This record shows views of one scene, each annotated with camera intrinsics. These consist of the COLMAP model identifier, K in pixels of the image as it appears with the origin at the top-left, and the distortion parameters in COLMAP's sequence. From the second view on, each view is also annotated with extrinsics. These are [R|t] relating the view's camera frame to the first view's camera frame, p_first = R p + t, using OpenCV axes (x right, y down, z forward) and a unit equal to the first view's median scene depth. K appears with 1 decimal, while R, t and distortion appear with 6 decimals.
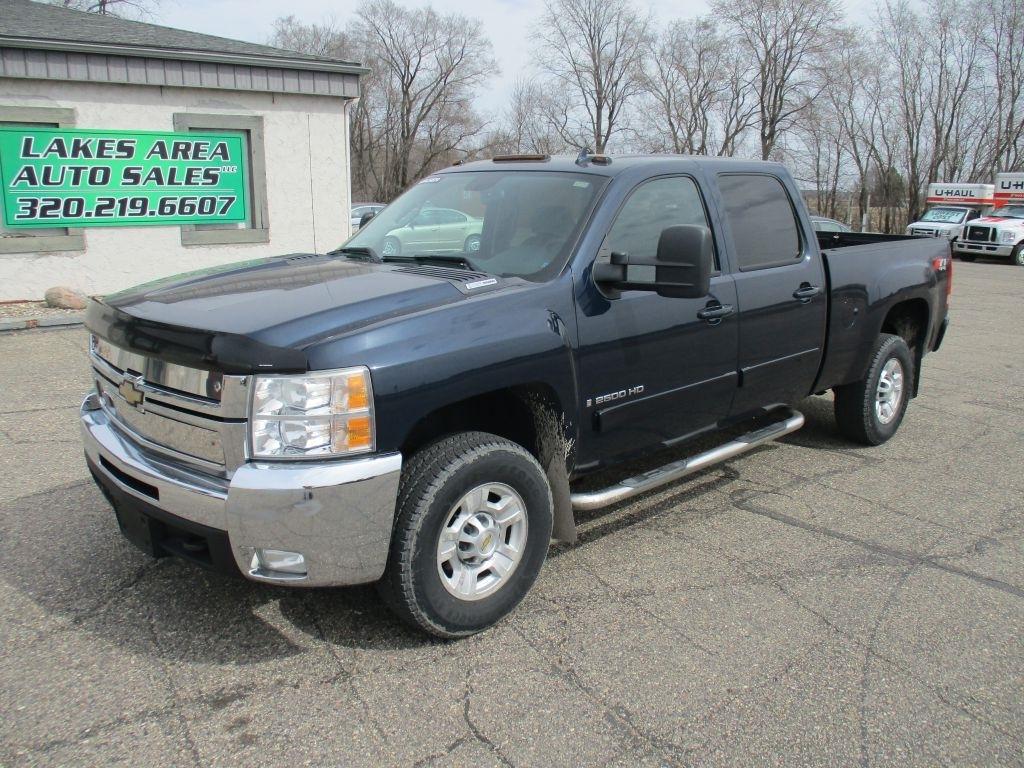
lens RADIAL K [[846.8, 0, 511.4], [0, 846.8, 362.1], [0, 0, 1]] dist [-0.022168, -0.006780]
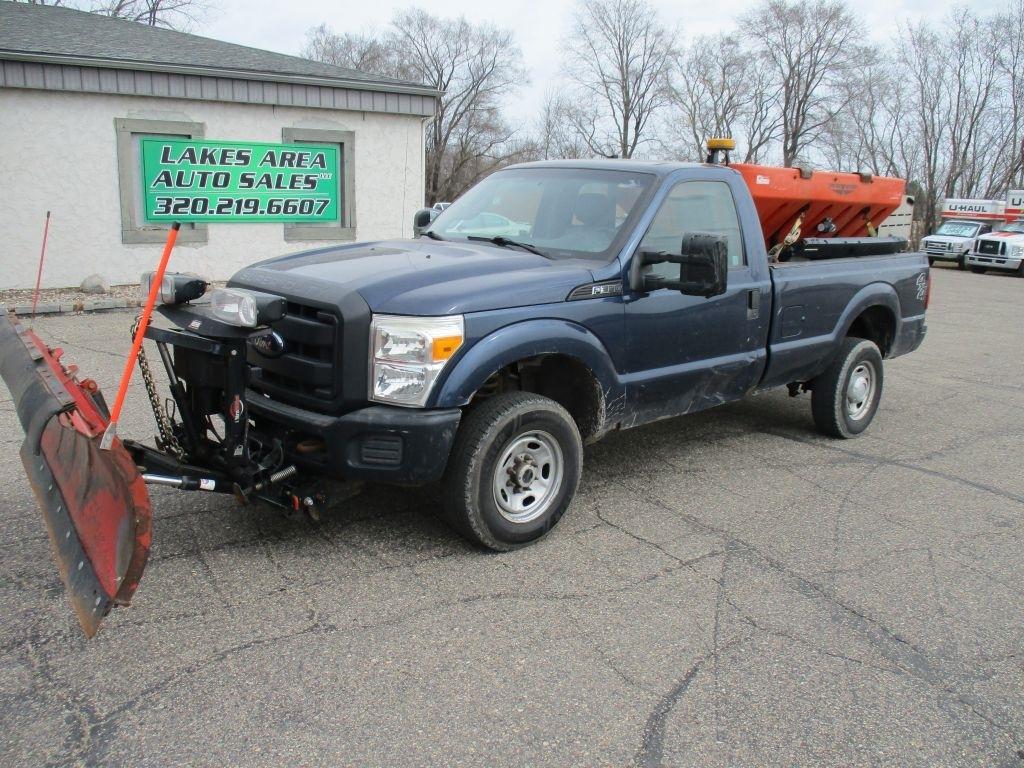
lens RADIAL K [[846.8, 0, 511.4], [0, 846.8, 362.1], [0, 0, 1]] dist [-0.022168, -0.006780]
pose [[0.999539, 0.023398, -0.019353, -0.049479], [-0.023524, 0.999703, -0.006305, 0.031148], [0.019200, 0.006757, 0.999793, -0.168030]]
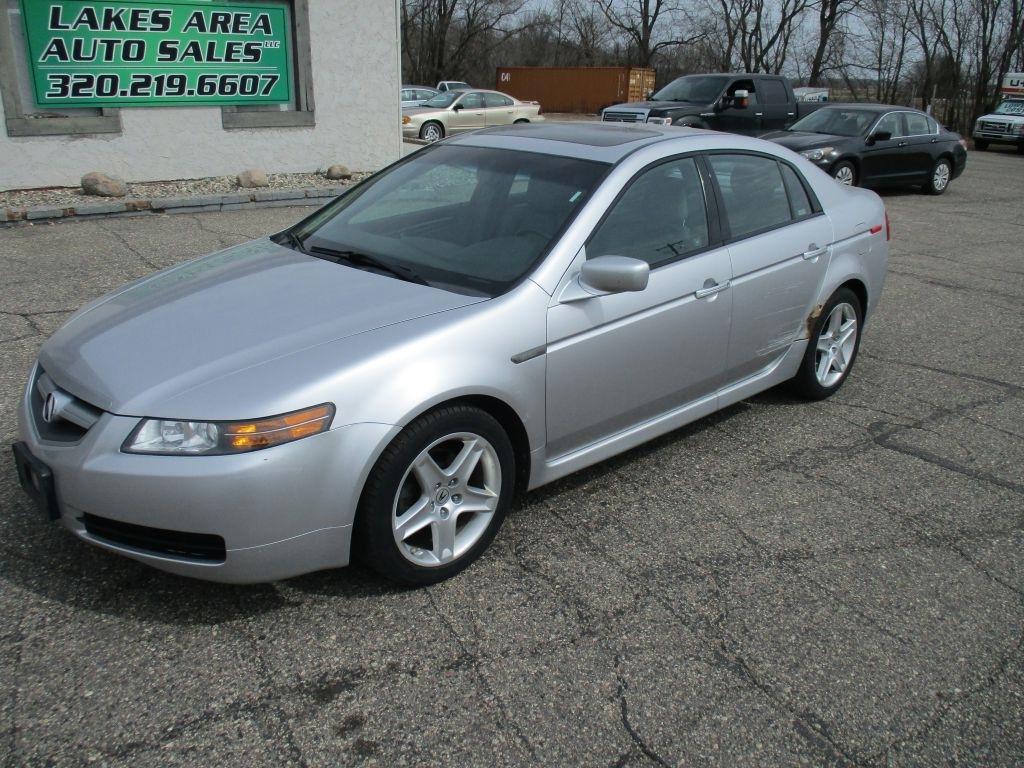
lens RADIAL K [[846.8, 0, 511.4], [0, 846.8, 362.1], [0, 0, 1]] dist [-0.022168, -0.006780]
pose [[0.999174, 0.022640, -0.033751, -0.035303], [-0.018160, 0.991661, 0.127590, -0.007075], [0.036358, -0.126872, 0.991253, 0.055928]]
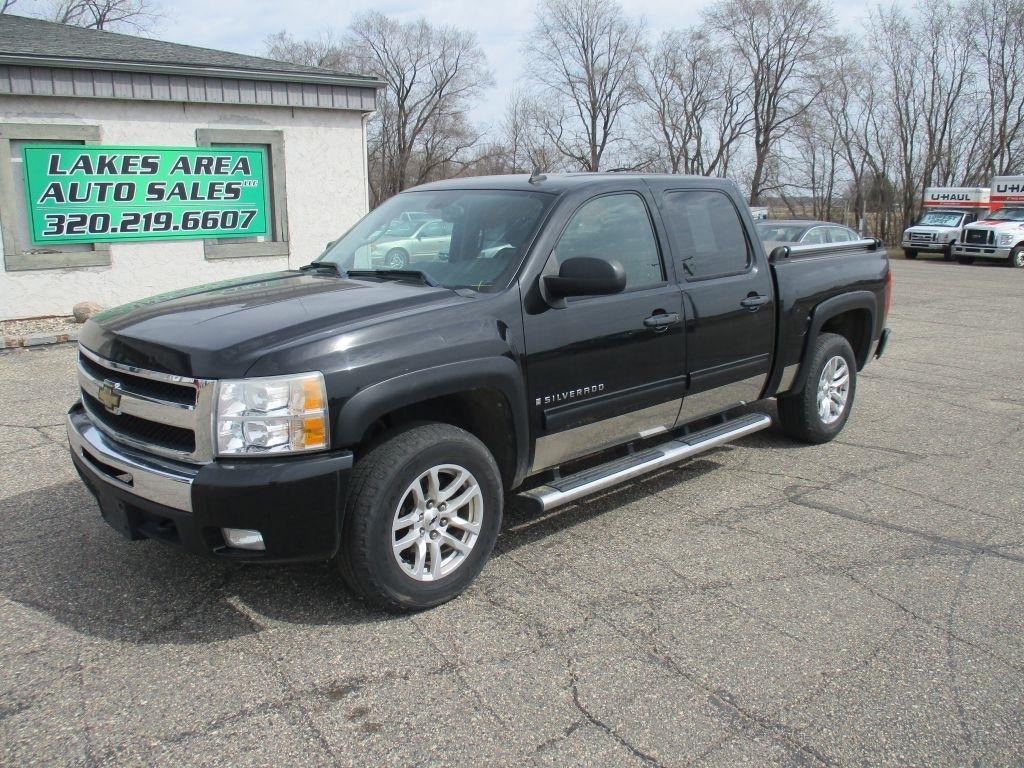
lens RADIAL K [[845.6, 0, 509.7], [0, 845.6, 363.1], [0, 0, 1]] dist [-0.030536, 0.009942]
pose [[0.999859, -0.016135, 0.004685, -0.032627], [0.016187, 0.999807, -0.011129, 0.003323], [-0.004505, 0.011203, 0.999927, -0.009246]]
